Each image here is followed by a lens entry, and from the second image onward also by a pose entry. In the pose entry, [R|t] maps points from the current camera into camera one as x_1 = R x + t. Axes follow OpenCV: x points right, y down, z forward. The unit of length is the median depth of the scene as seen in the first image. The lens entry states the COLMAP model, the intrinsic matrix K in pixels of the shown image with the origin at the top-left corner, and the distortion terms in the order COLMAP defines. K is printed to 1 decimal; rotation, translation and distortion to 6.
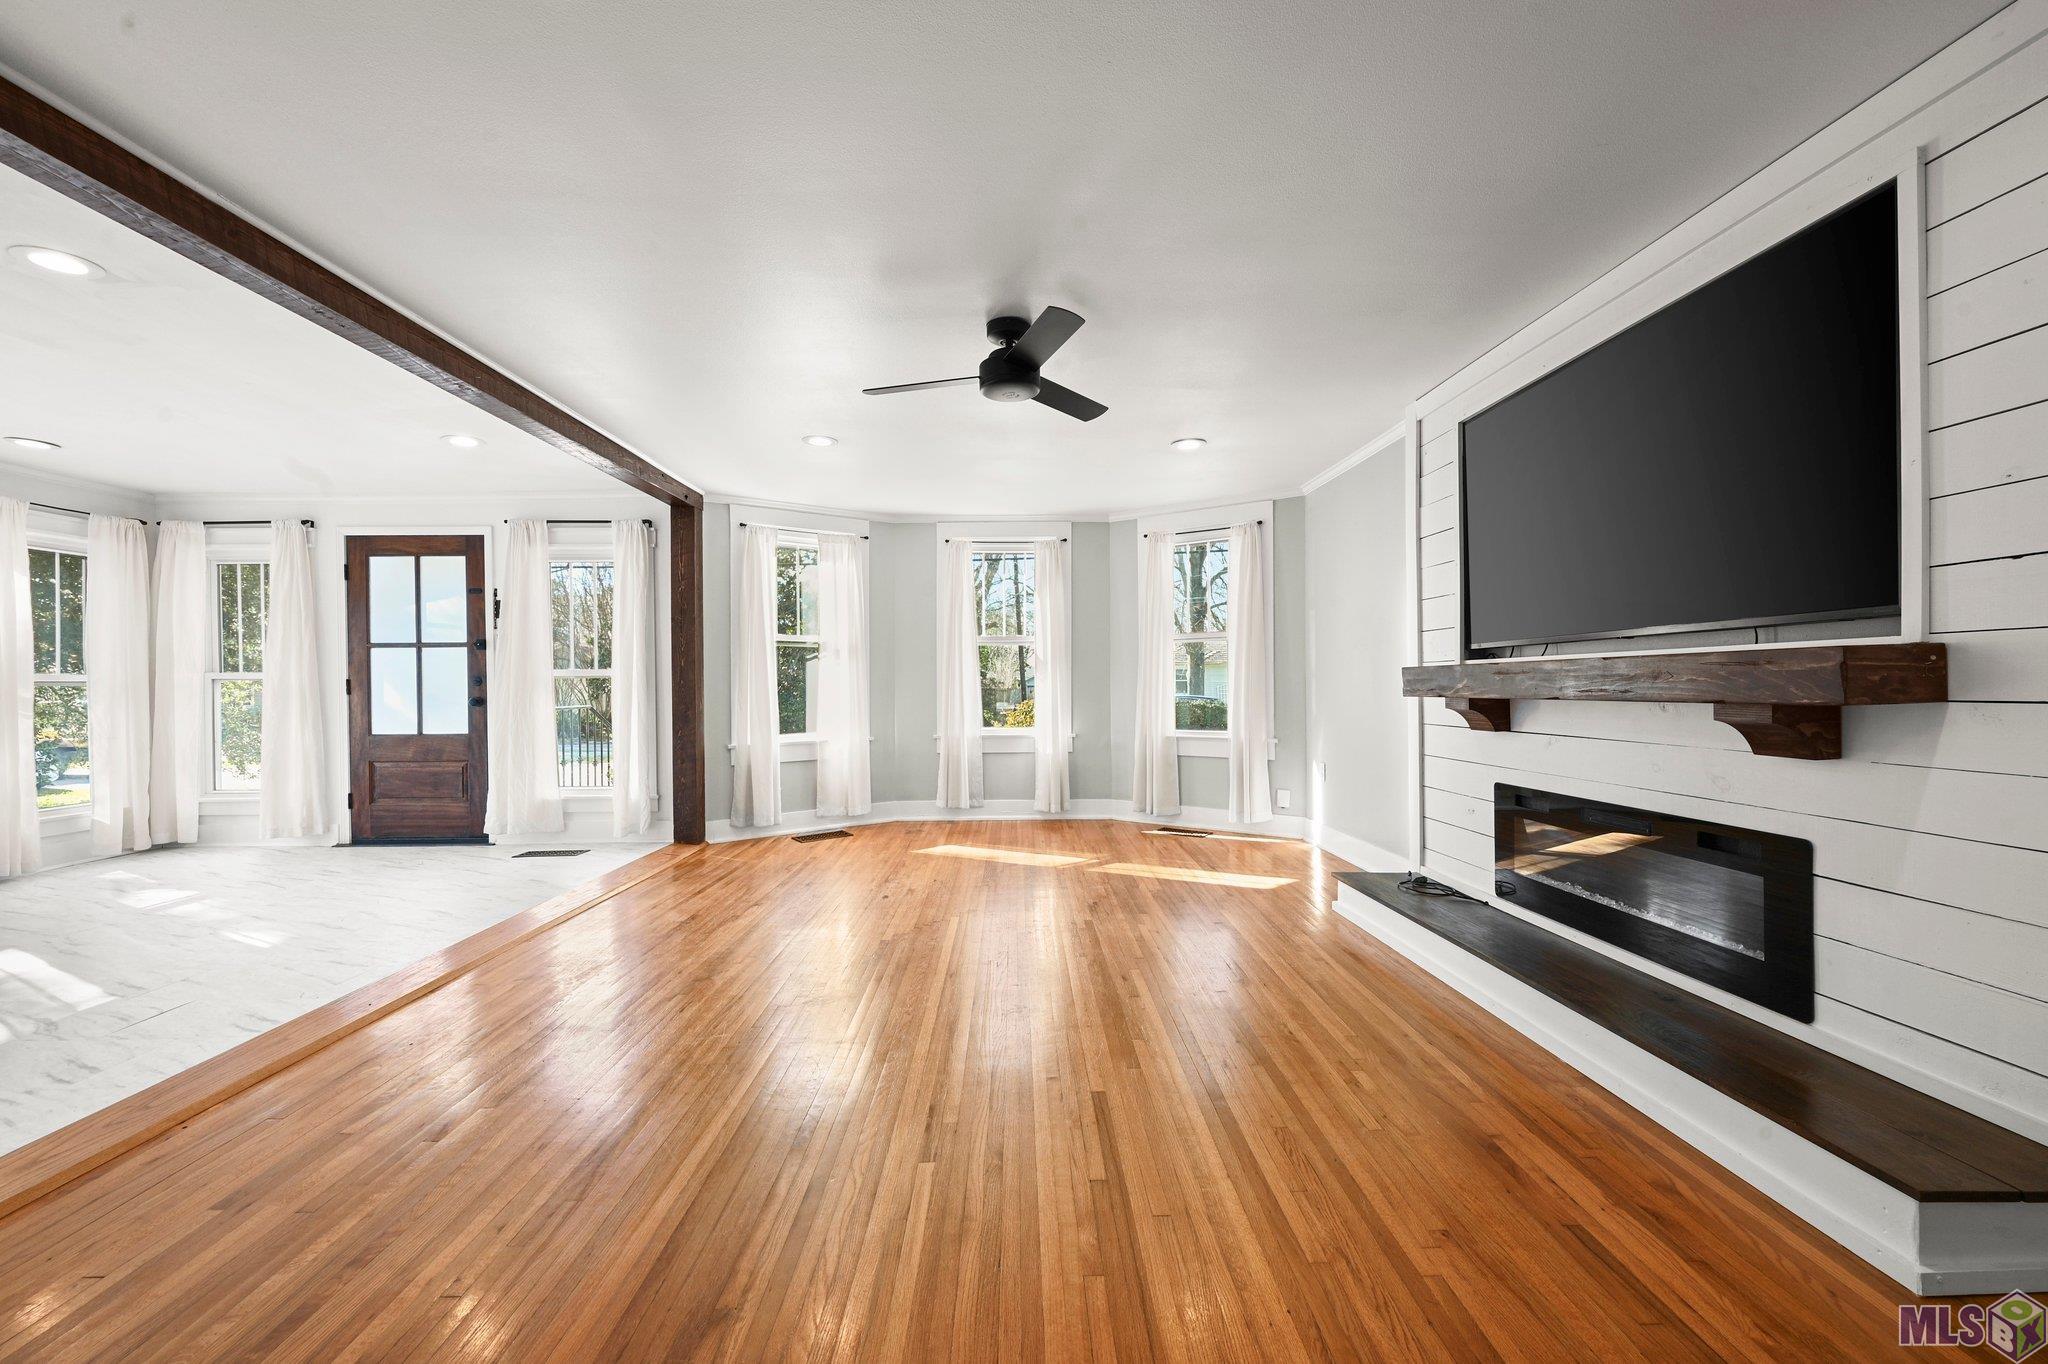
lens RADIAL K [[819.9, 0, 1029.8], [0, 819.9, 690.1], [0, 0, 1]] dist [-0.001038, 0.000516]
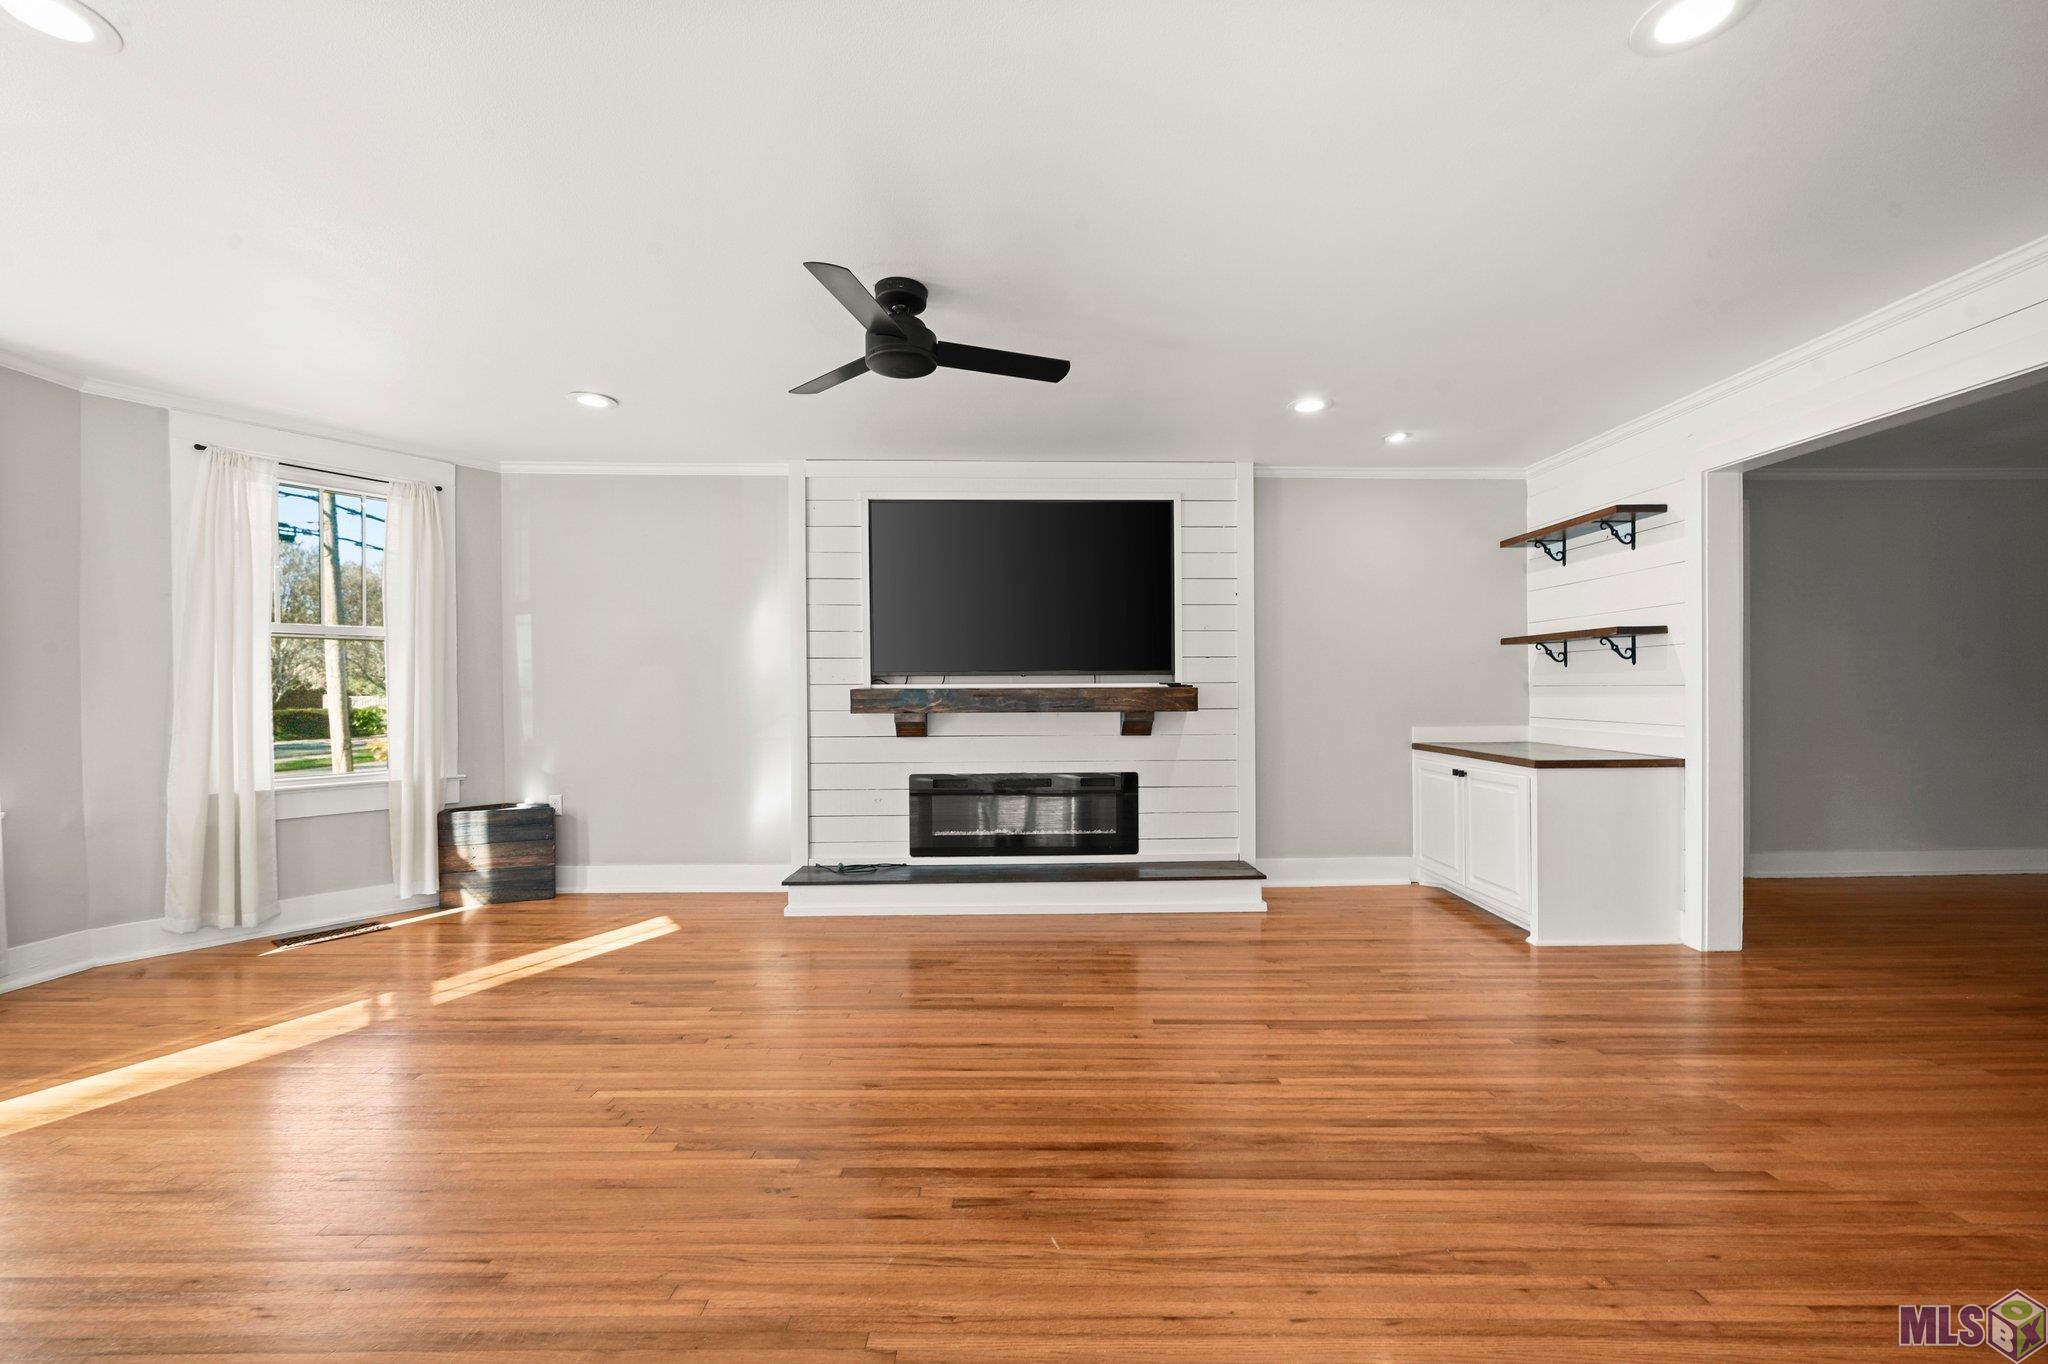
lens RADIAL K [[819.9, 0, 1038.5], [0, 819.9, 690.4], [0, 0, 1]] dist [-0.001038, 0.000516]
pose [[0.007963, 0.014915, 0.999857, -0.460610], [0.010586, 0.999831, -0.014999, -0.003181], [-0.999912, 0.010704, 0.007803, 0.445732]]
